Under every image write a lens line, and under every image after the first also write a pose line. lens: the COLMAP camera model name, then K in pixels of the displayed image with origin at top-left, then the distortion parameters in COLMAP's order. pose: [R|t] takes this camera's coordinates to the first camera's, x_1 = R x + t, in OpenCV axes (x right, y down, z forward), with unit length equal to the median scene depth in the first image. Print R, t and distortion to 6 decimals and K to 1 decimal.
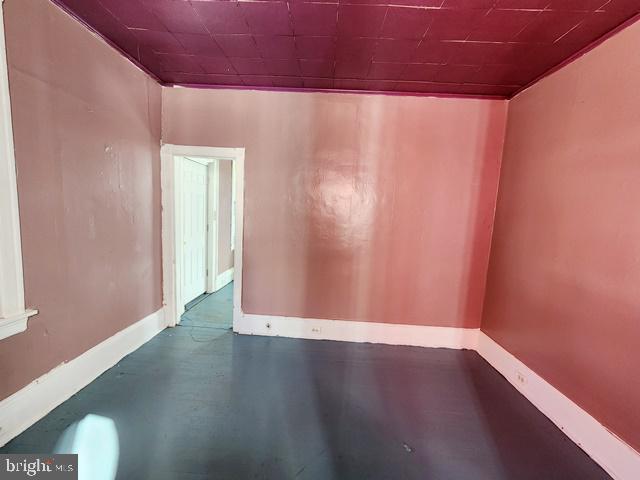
lens RADIAL K [[265.2, 0, 319.4], [0, 265.2, 240.6], [0, 0, 1]] dist [-0.001887, 0.000043]
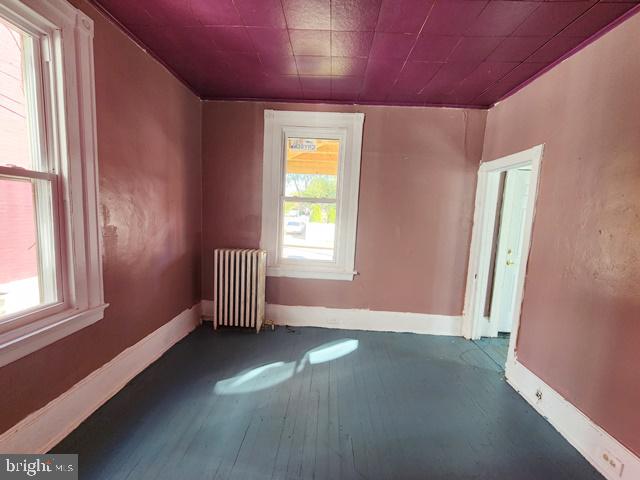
lens RADIAL K [[265.2, 0, 319.4], [0, 265.2, 240.6], [0, 0, 1]] dist [-0.001887, 0.000043]
pose [[-0.009547, 0.055100, -0.998435, 0.488661], [-0.159220, 0.985658, 0.055917, -0.017424], [0.987197, 0.159505, -0.000637, 0.403986]]
